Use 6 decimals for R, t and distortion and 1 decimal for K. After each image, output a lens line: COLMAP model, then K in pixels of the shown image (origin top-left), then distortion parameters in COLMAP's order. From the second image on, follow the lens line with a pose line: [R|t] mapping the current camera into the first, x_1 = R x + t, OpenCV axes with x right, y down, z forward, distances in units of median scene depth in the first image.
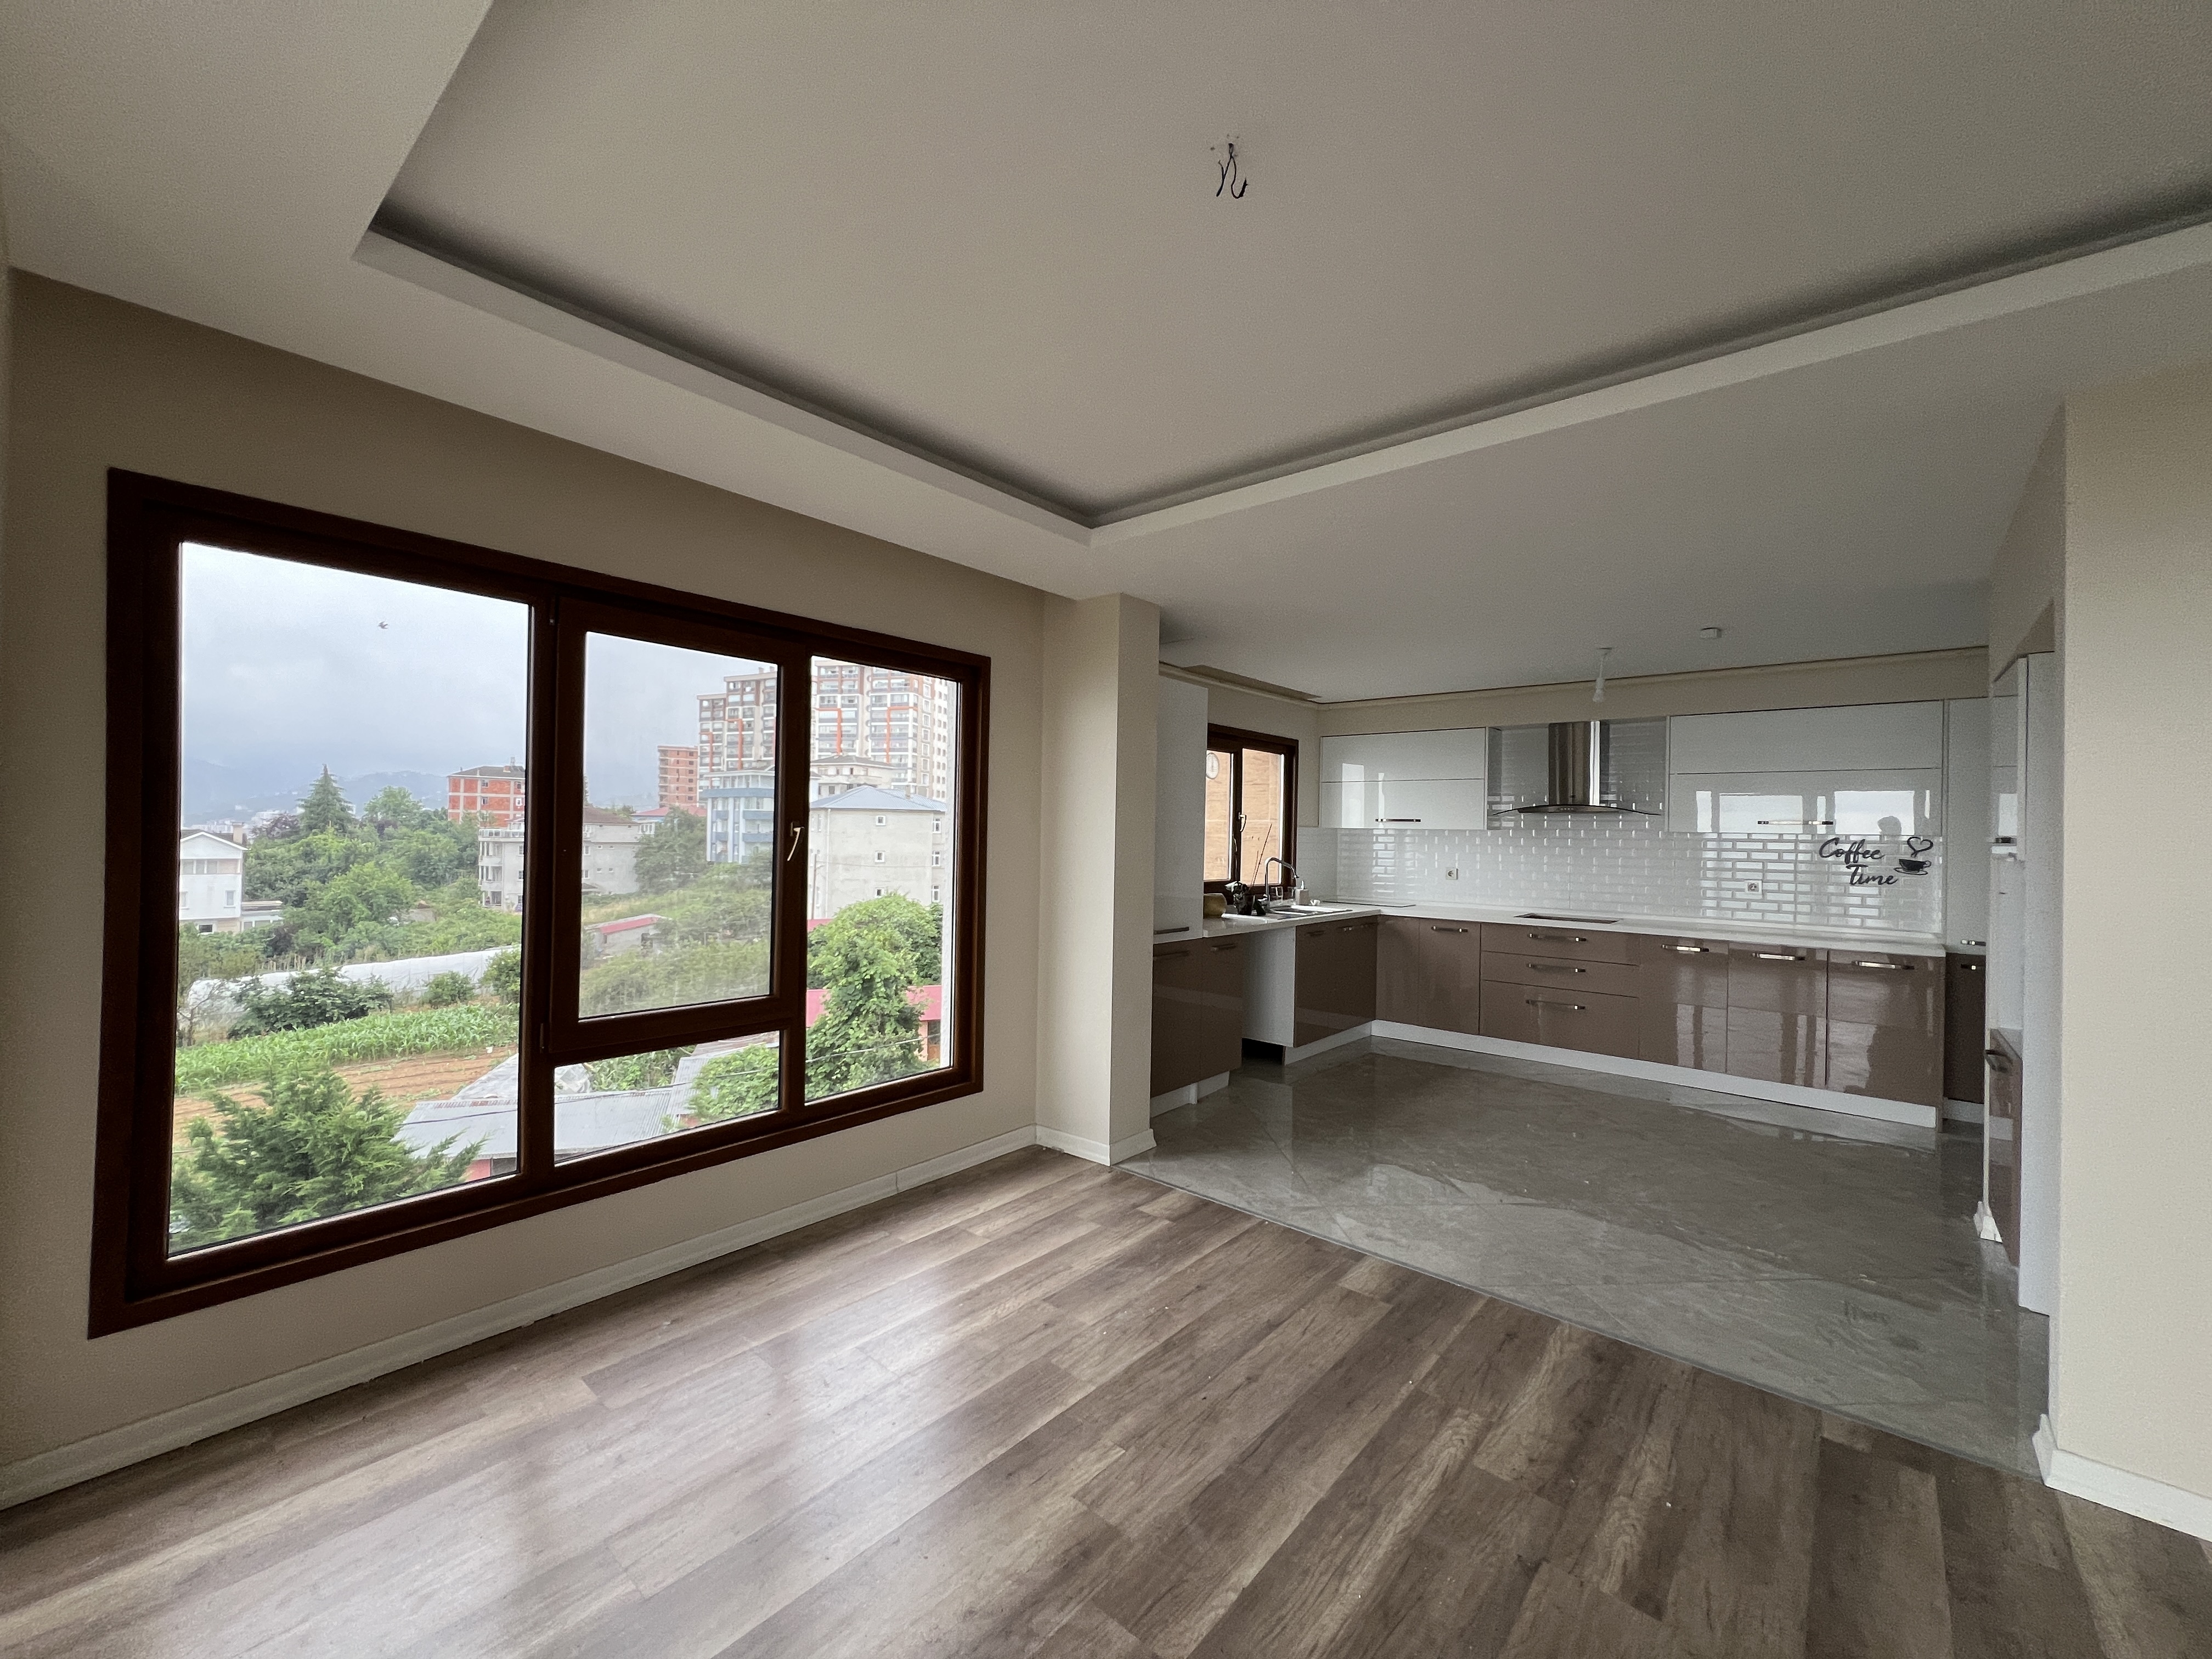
lens RADIAL K [[890.6, 0, 1099.9], [0, 890.6, 824.4], [0, 0, 1]] dist [-0.000551, -0.000304]
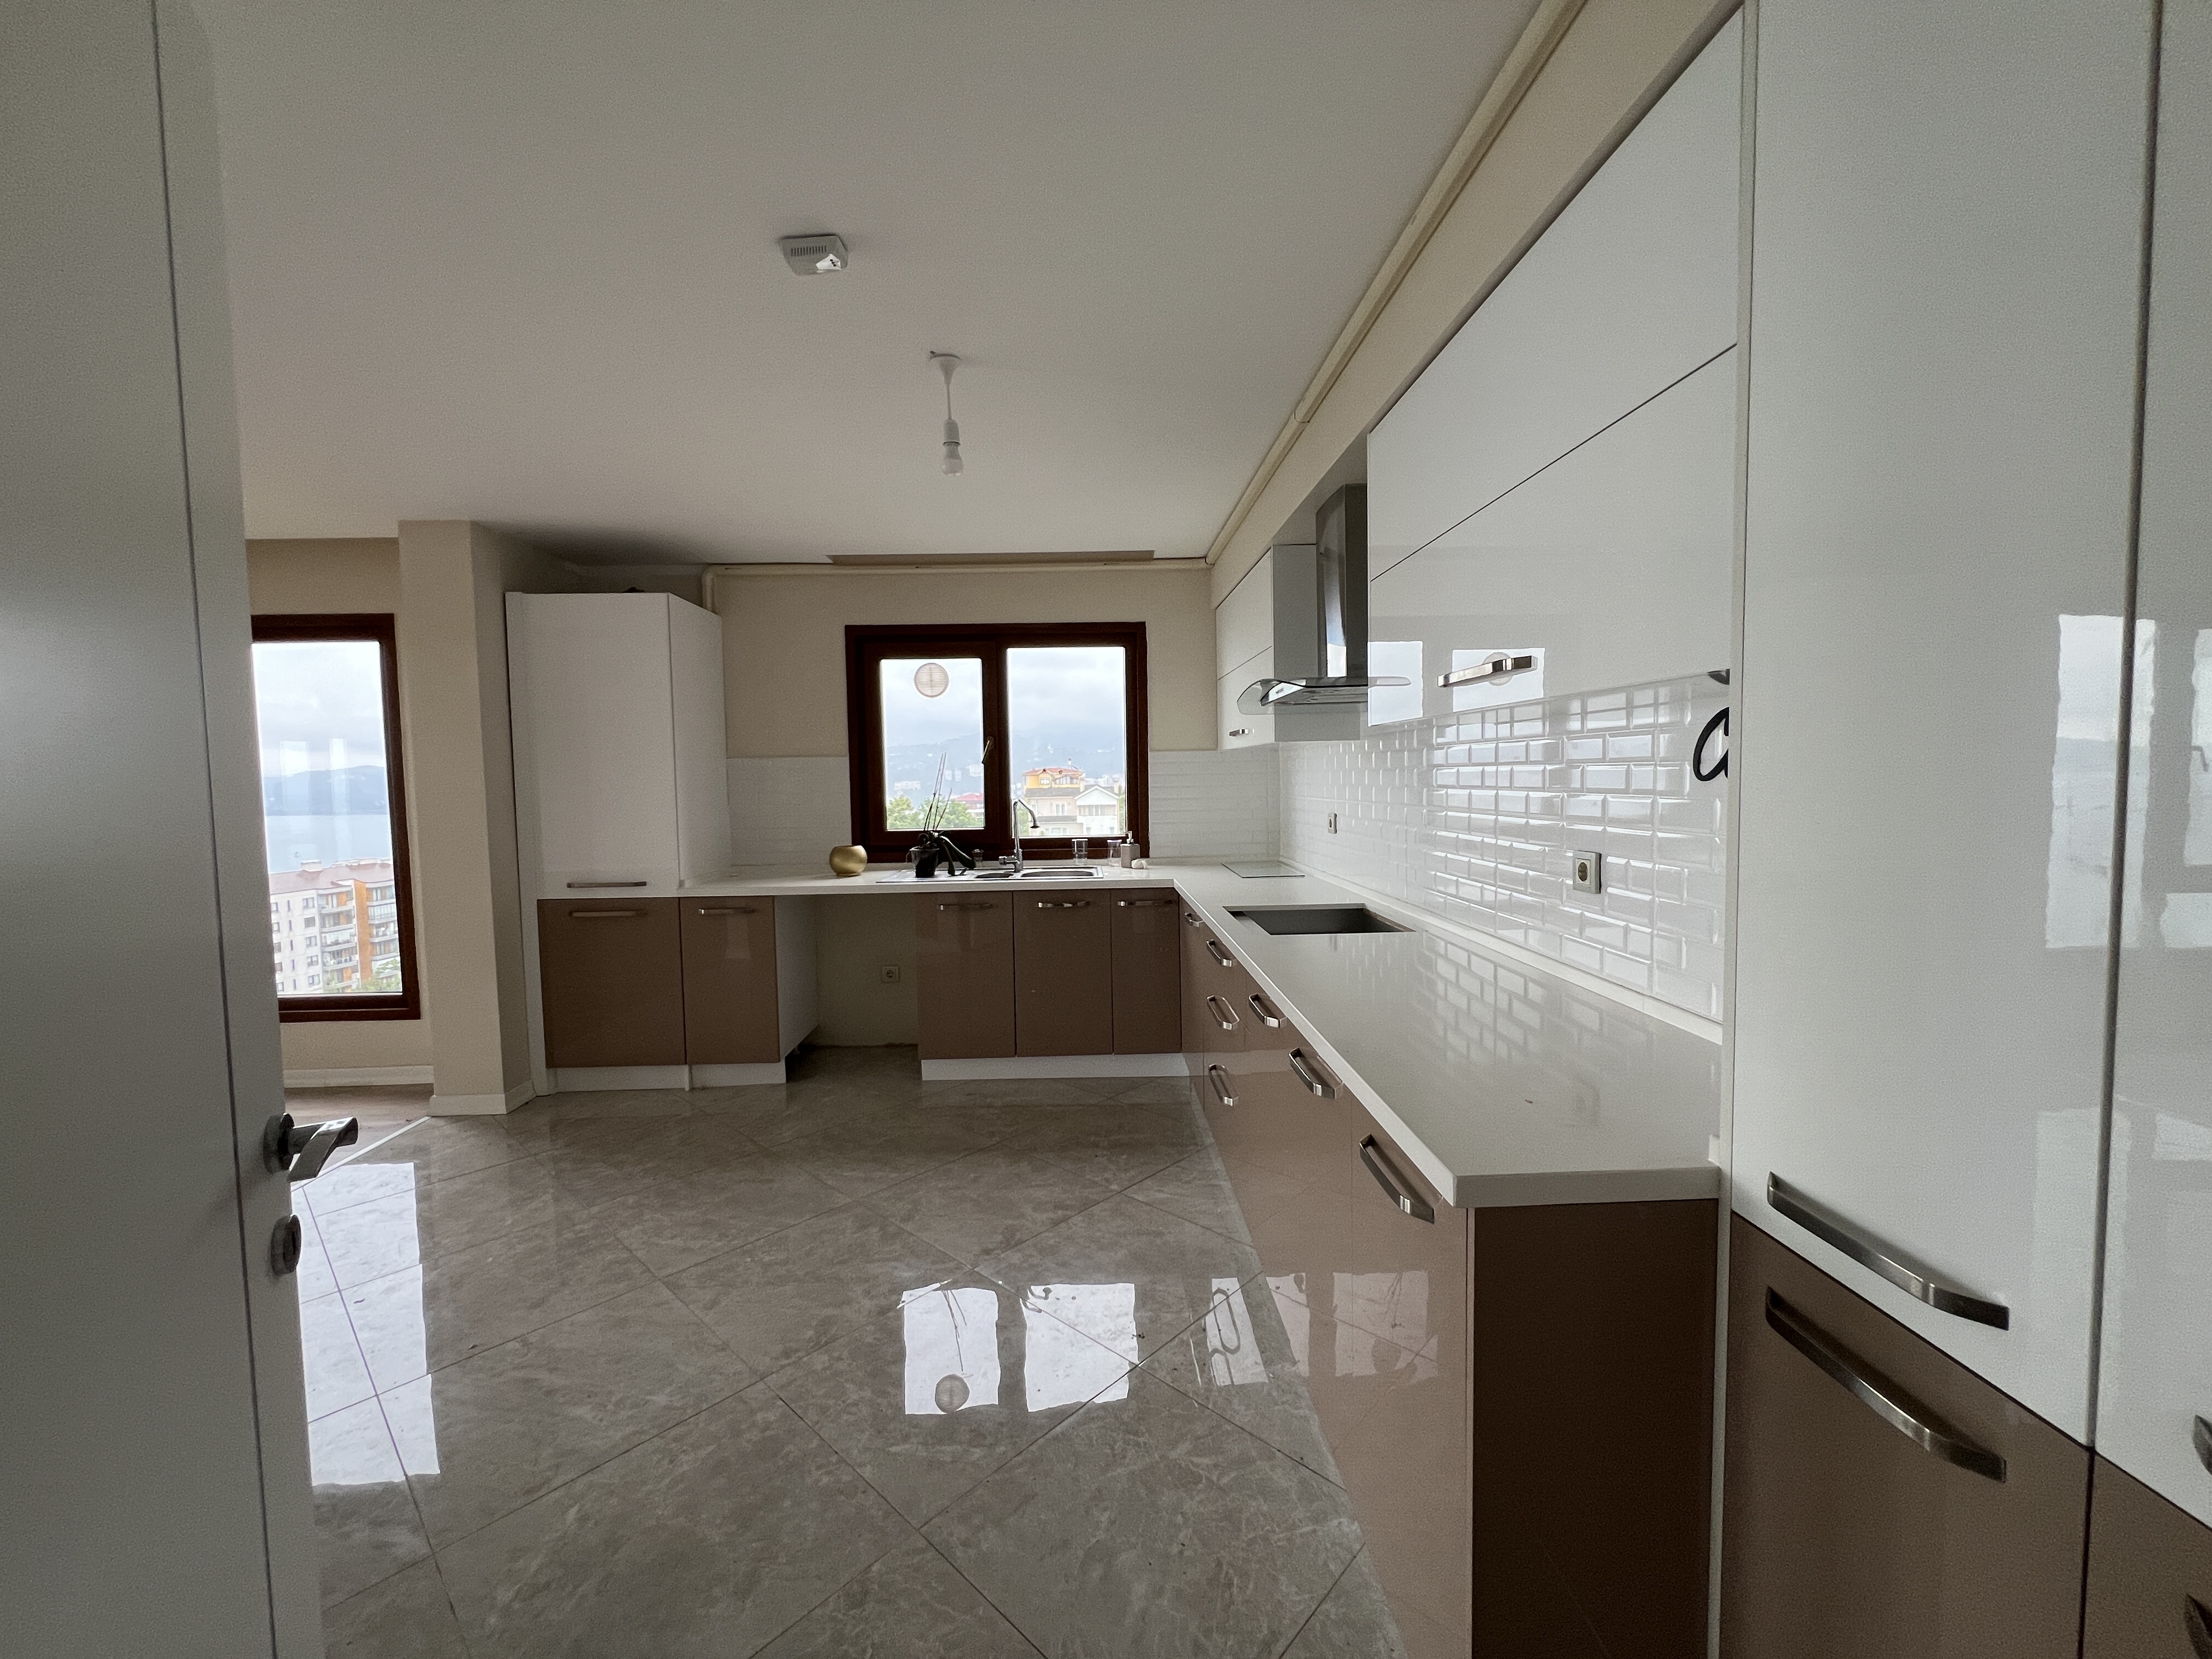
lens RADIAL K [[890.6, 0, 1099.9], [0, 890.6, 824.4], [0, 0, 1]] dist [-0.000551, -0.000304]
pose [[0.671322, 0.013711, -0.741039, 0.839244], [0.035315, 0.998102, 0.050460, 0.027425], [0.740324, -0.060044, 0.669564, 0.621870]]
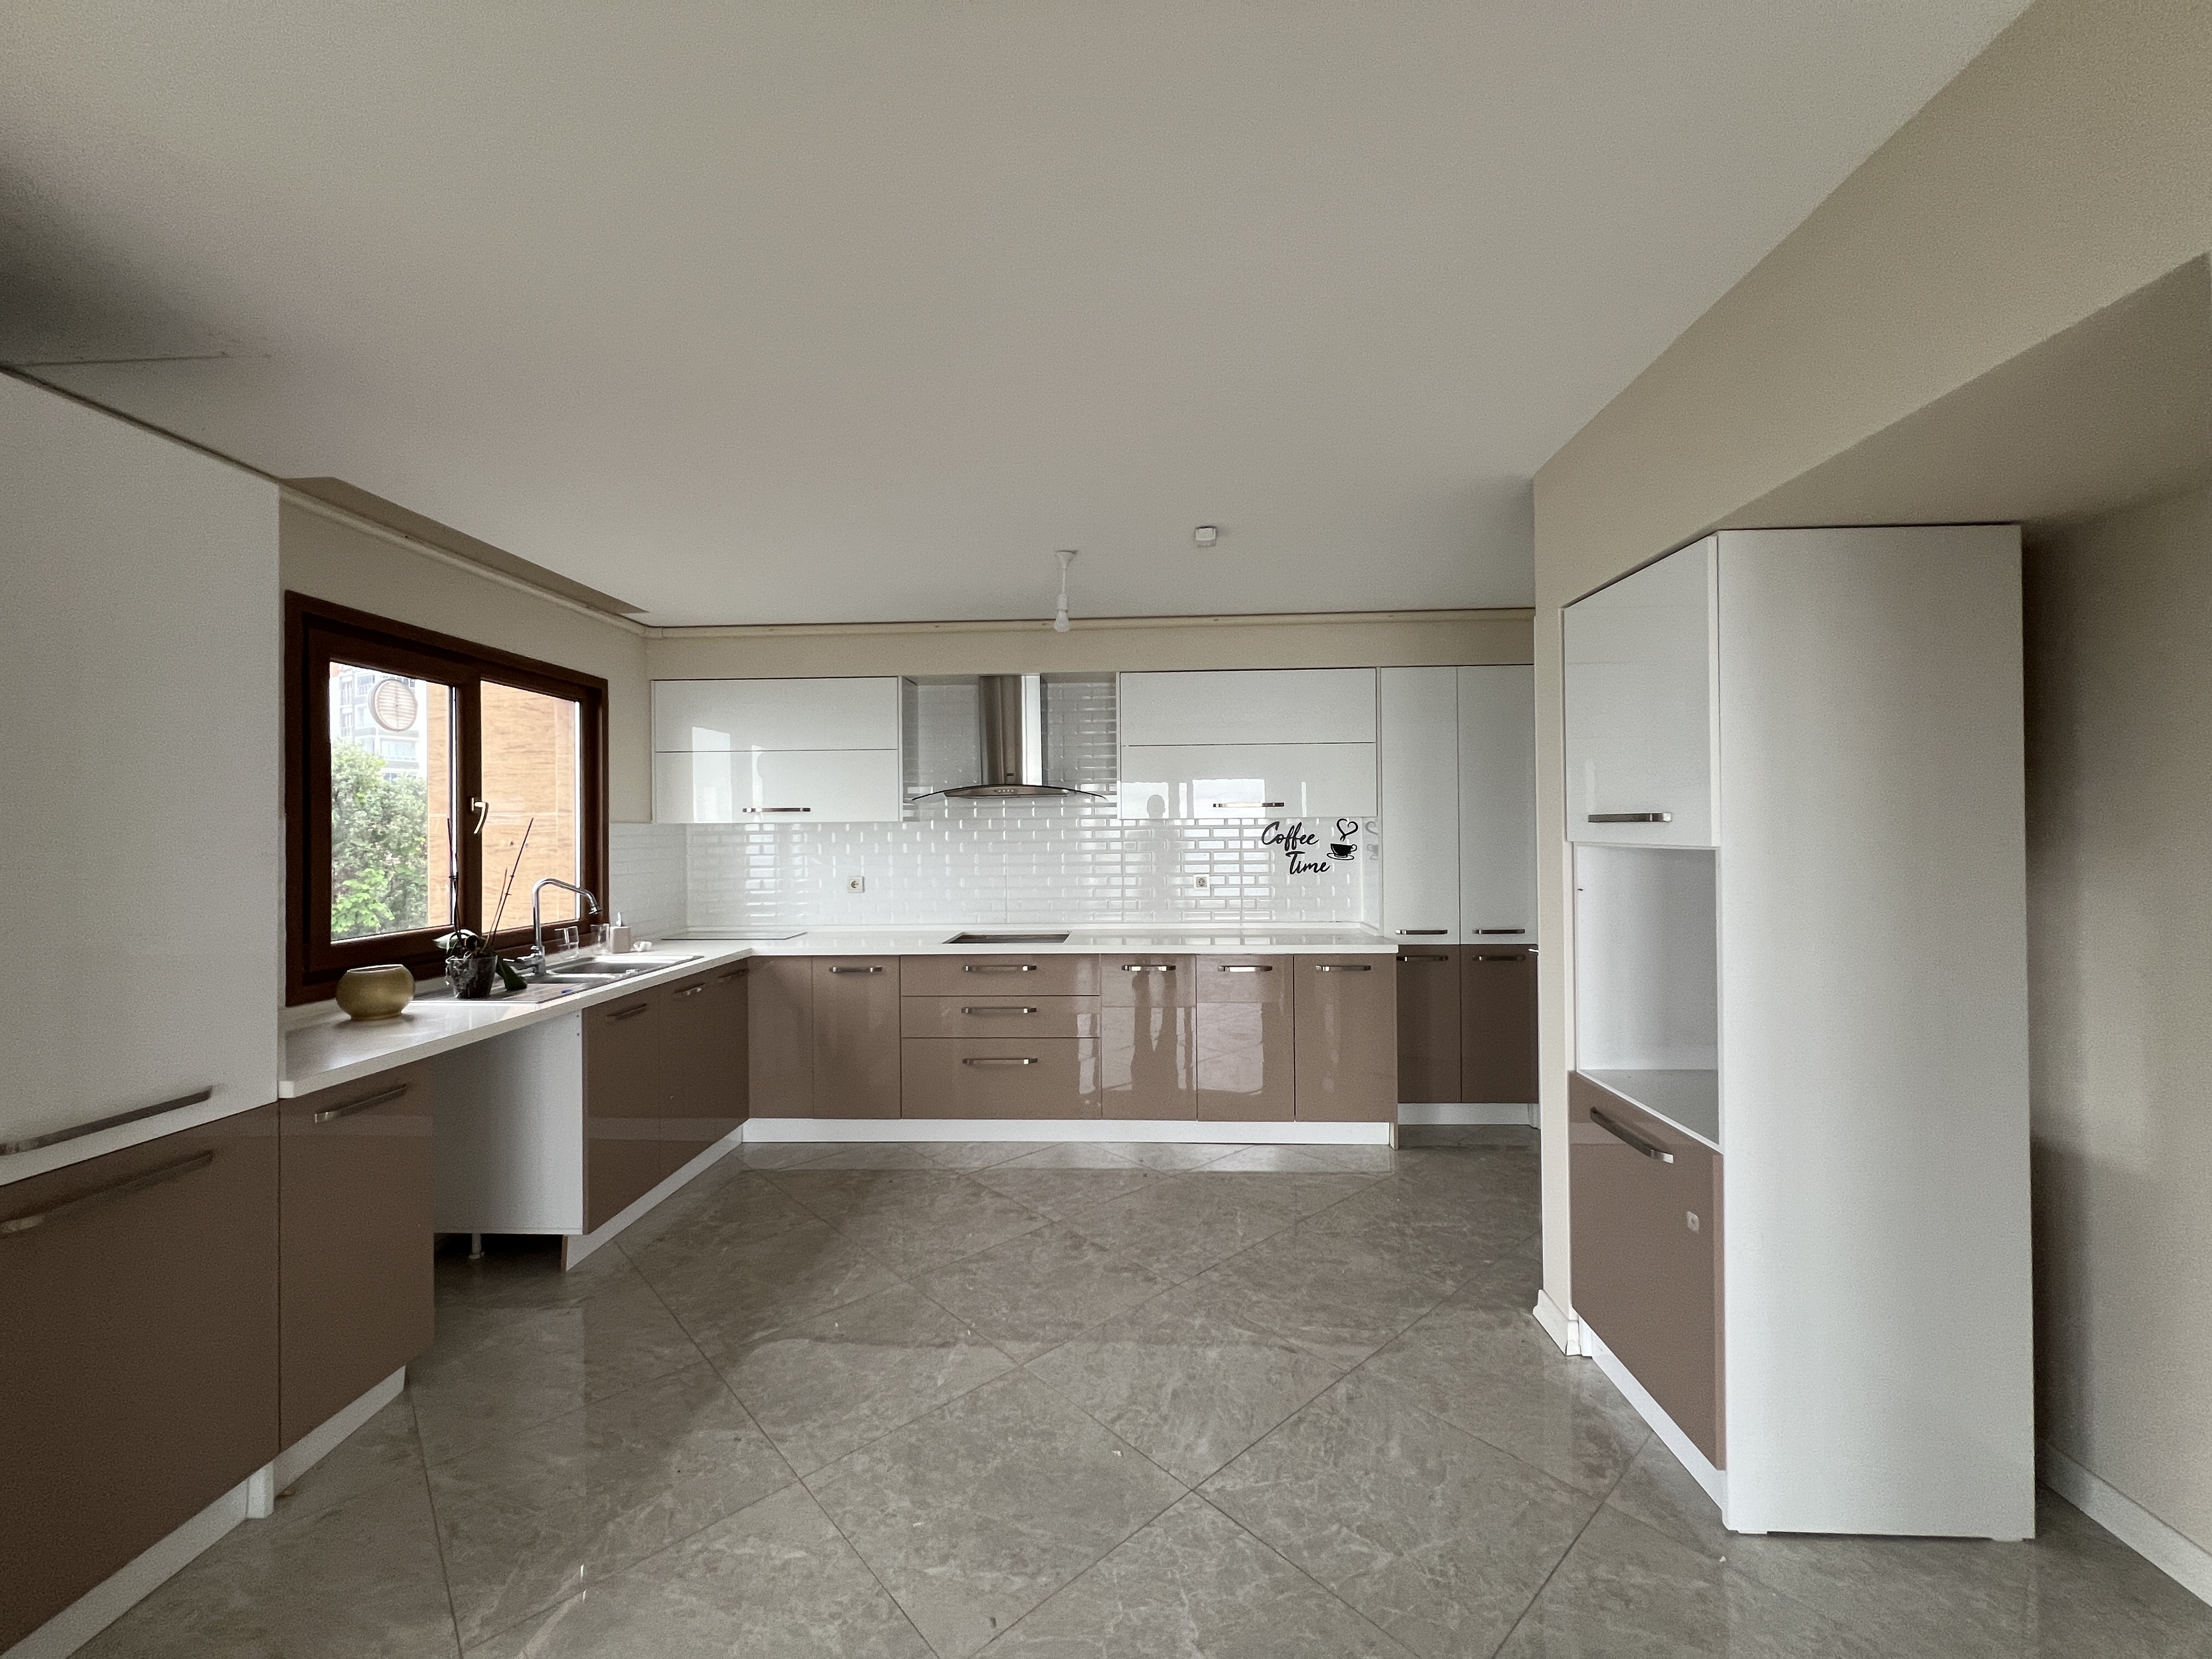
lens RADIAL K [[890.6, 0, 1099.9], [0, 890.6, 824.4], [0, 0, 1]] dist [-0.000551, -0.000304]
pose [[0.792172, -0.022571, 0.609881, 0.140328], [0.019658, 0.999741, 0.011466, 0.003912], [-0.609982, 0.002905, 0.792410, 0.379081]]
